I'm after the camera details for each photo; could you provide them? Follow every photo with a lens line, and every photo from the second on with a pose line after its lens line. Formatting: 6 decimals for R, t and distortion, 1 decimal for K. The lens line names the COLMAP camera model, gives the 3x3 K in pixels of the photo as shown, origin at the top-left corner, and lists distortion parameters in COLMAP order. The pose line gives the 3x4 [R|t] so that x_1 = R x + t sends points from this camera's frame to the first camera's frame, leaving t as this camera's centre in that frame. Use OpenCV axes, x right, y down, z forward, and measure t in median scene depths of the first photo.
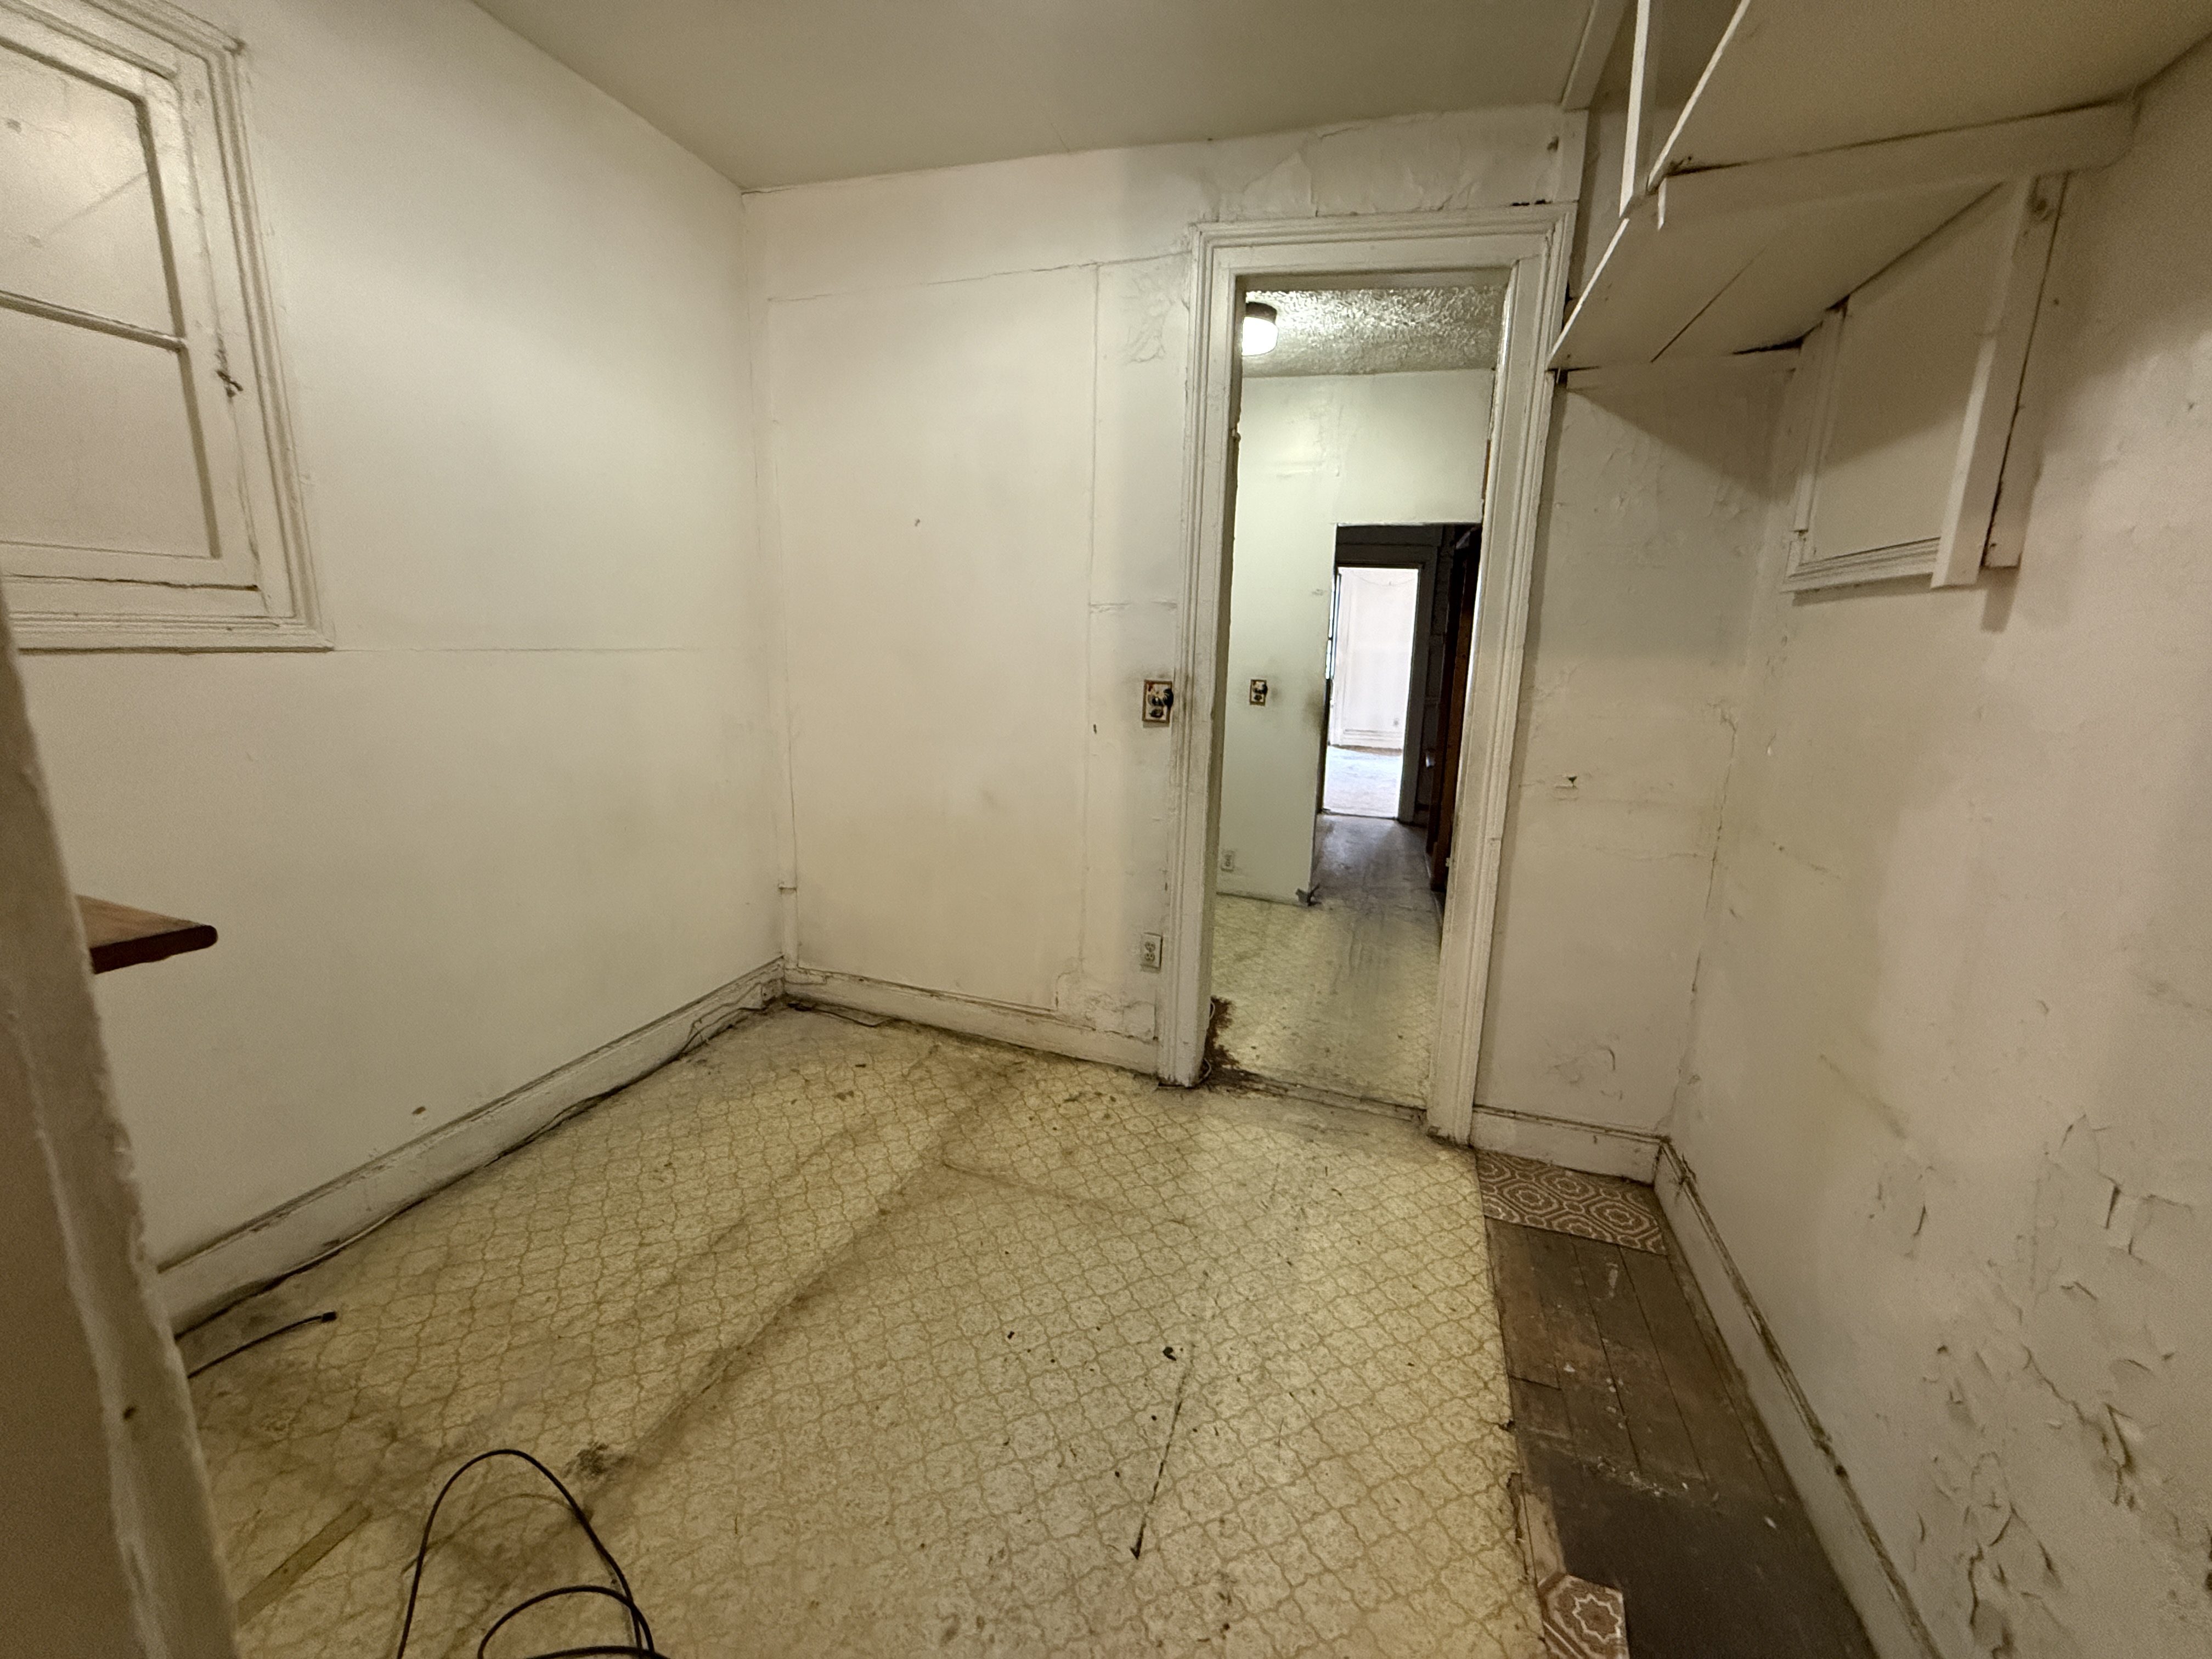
lens RADIAL K [[883.9, 0, 1107.4], [0, 883.9, 822.4], [0, 0, 1]] dist [-0.002035, -0.000119]
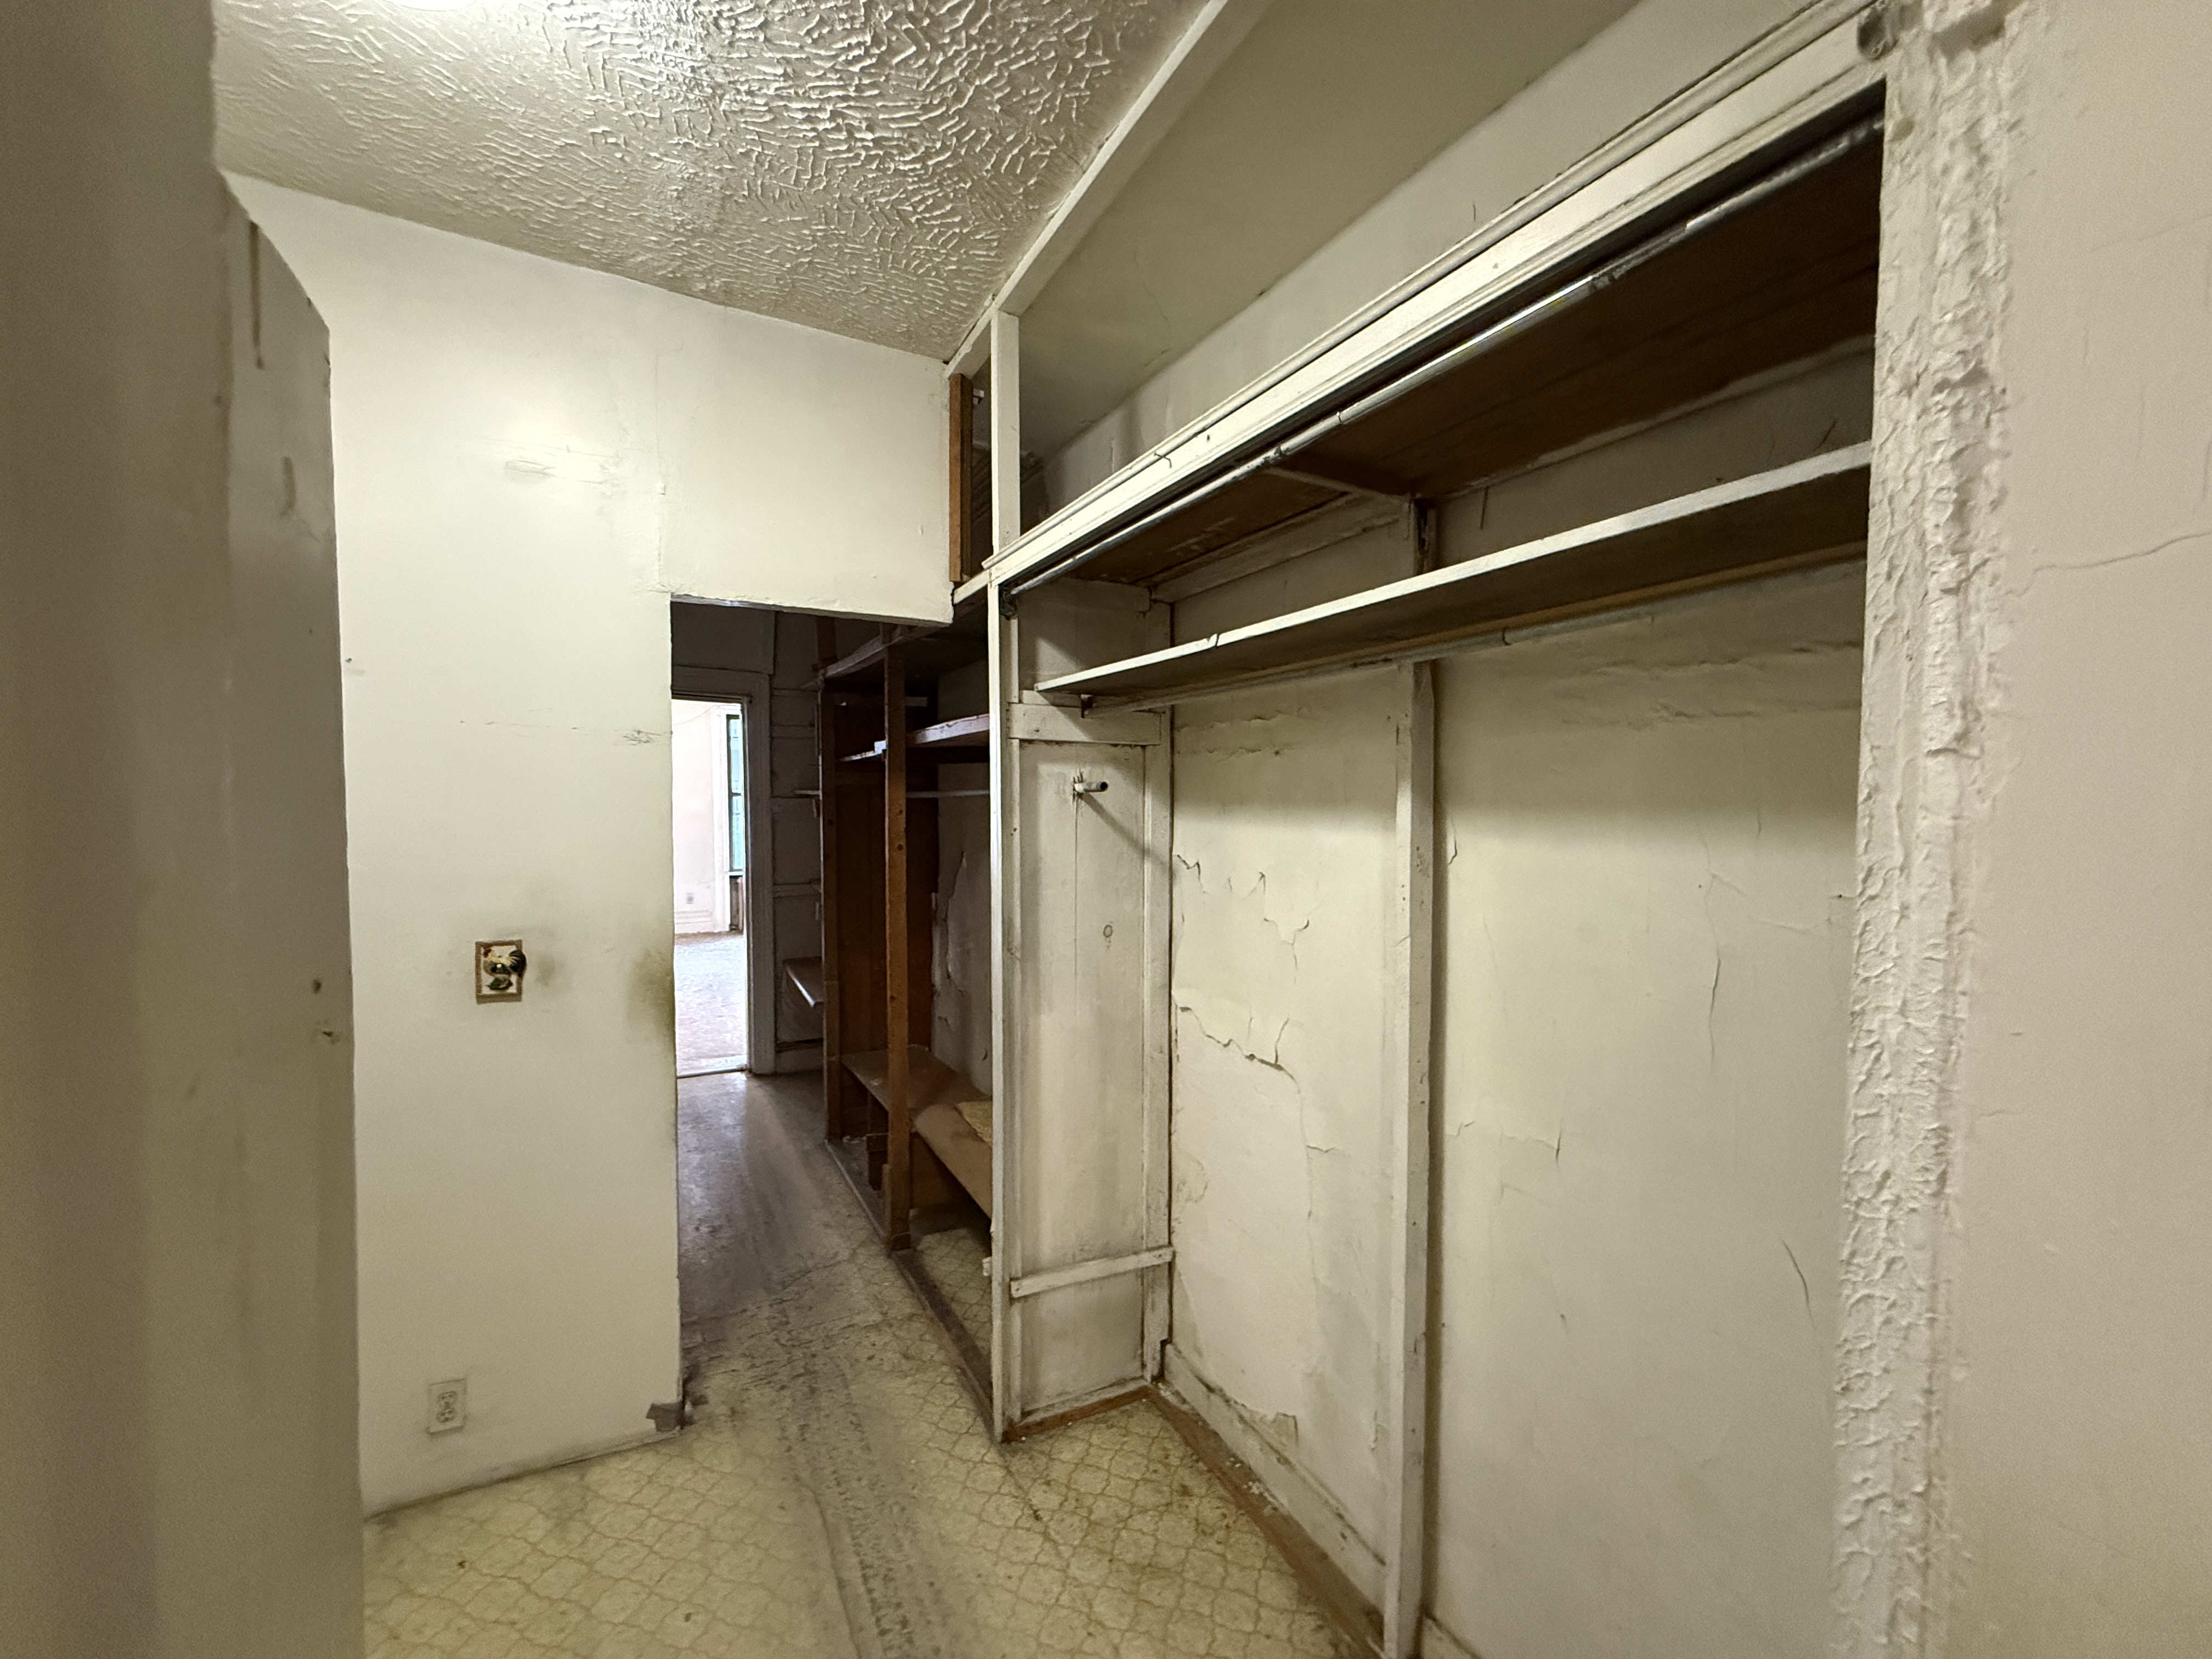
lens RADIAL K [[883.9, 0, 1107.4], [0, 883.9, 822.4], [0, 0, 1]] dist [-0.002035, -0.000119]
pose [[0.697164, -0.046360, 0.715412, 0.088771], [0.159219, 0.982998, -0.091458, -0.151790], [-0.699008, 0.177669, 0.692692, 0.580614]]
